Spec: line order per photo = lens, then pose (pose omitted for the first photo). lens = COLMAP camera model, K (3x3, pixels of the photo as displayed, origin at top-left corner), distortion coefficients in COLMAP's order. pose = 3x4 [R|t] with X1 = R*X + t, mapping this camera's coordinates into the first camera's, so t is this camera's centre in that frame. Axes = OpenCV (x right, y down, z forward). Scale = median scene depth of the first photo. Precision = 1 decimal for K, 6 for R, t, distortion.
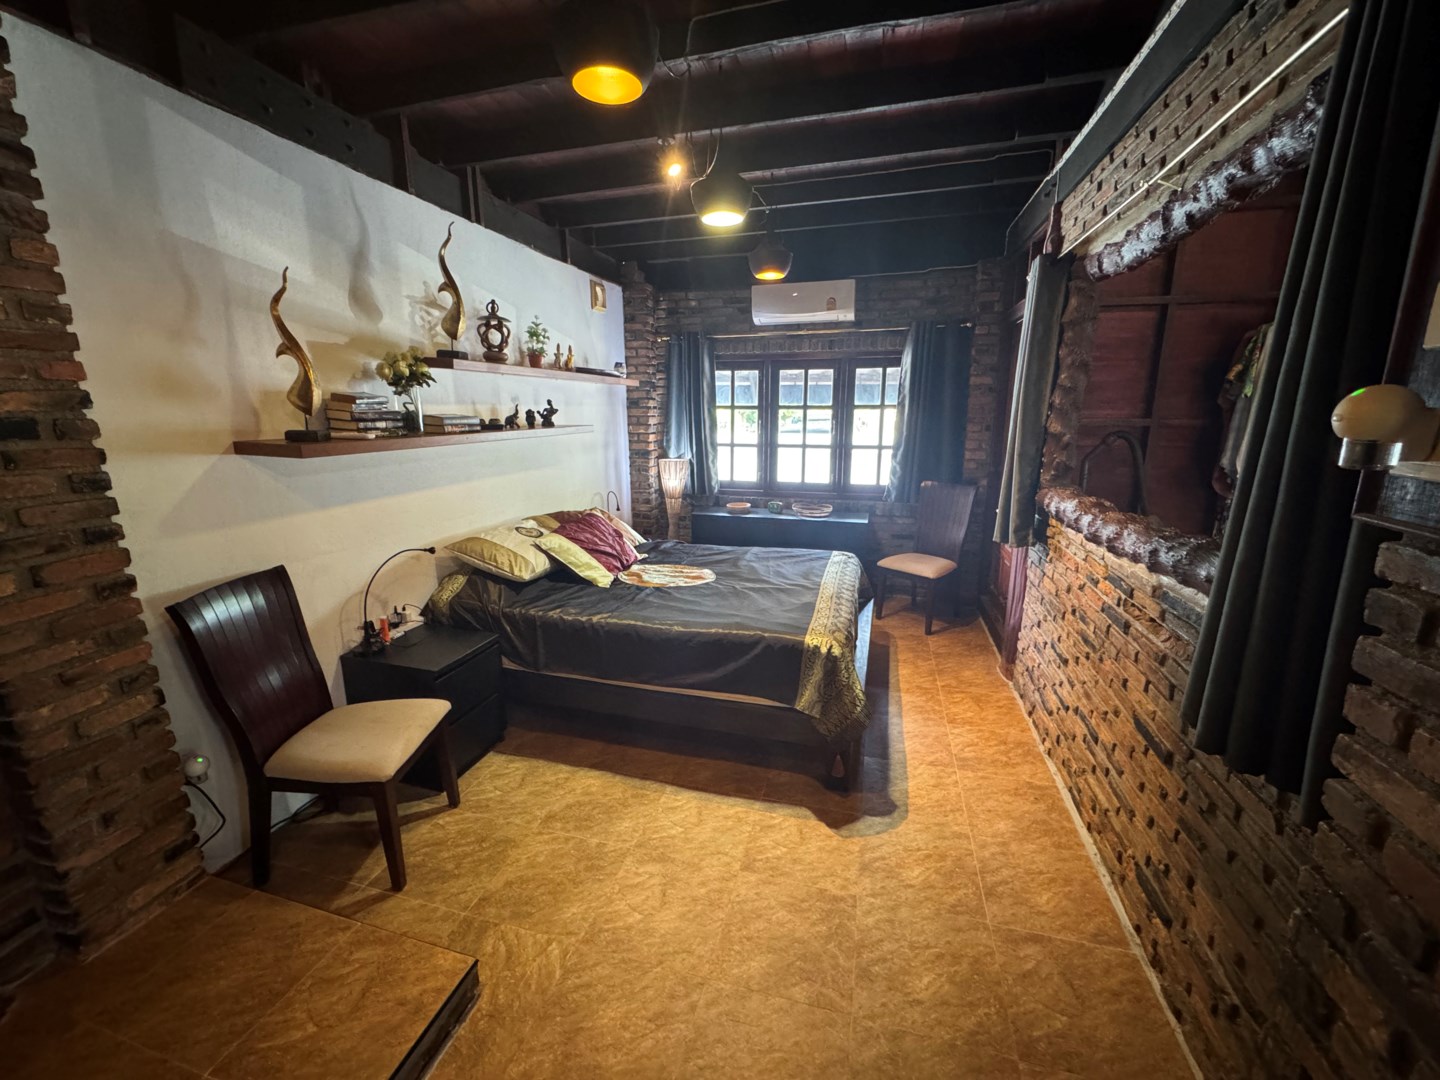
lens RADIAL K [[568.0, 0, 719.0], [0, 568.0, 534.3], [0, 0, 1]] dist [-0.002074, -0.000357]
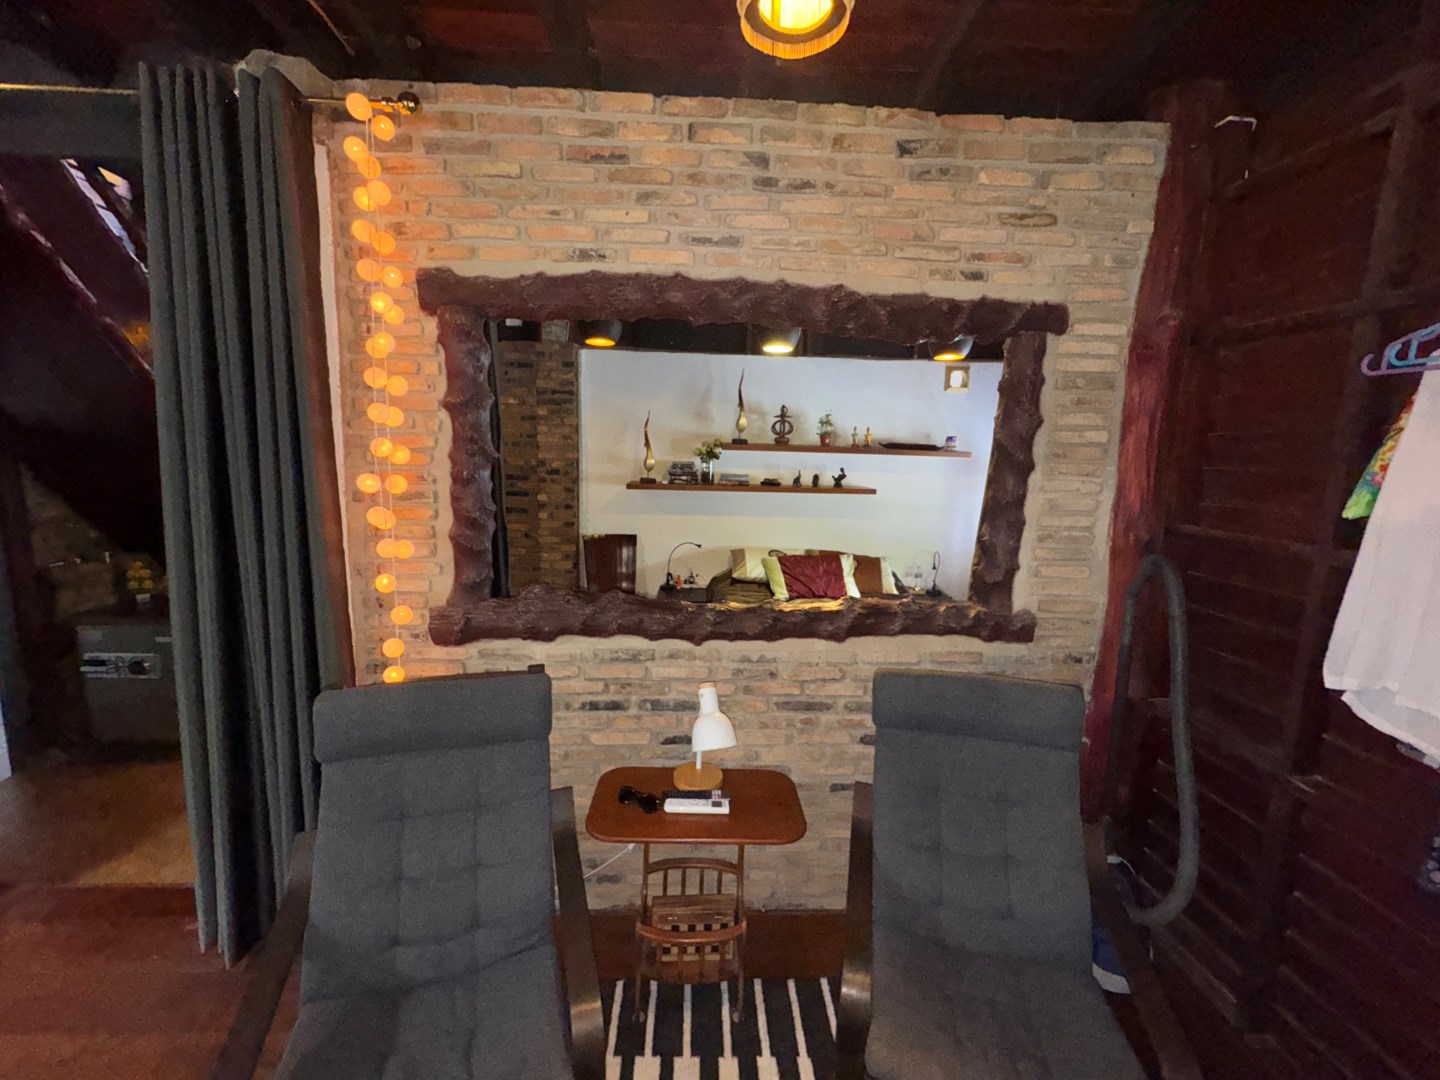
lens RADIAL K [[568.0, 0, 719.0], [0, 568.0, 534.3], [0, 0, 1]] dist [-0.002074, -0.000357]
pose [[0.310244, 0.126098, -0.942257, 1.260349], [-0.232740, 0.971076, 0.053324, -0.123647], [0.921727, 0.202757, 0.330619, 0.446522]]
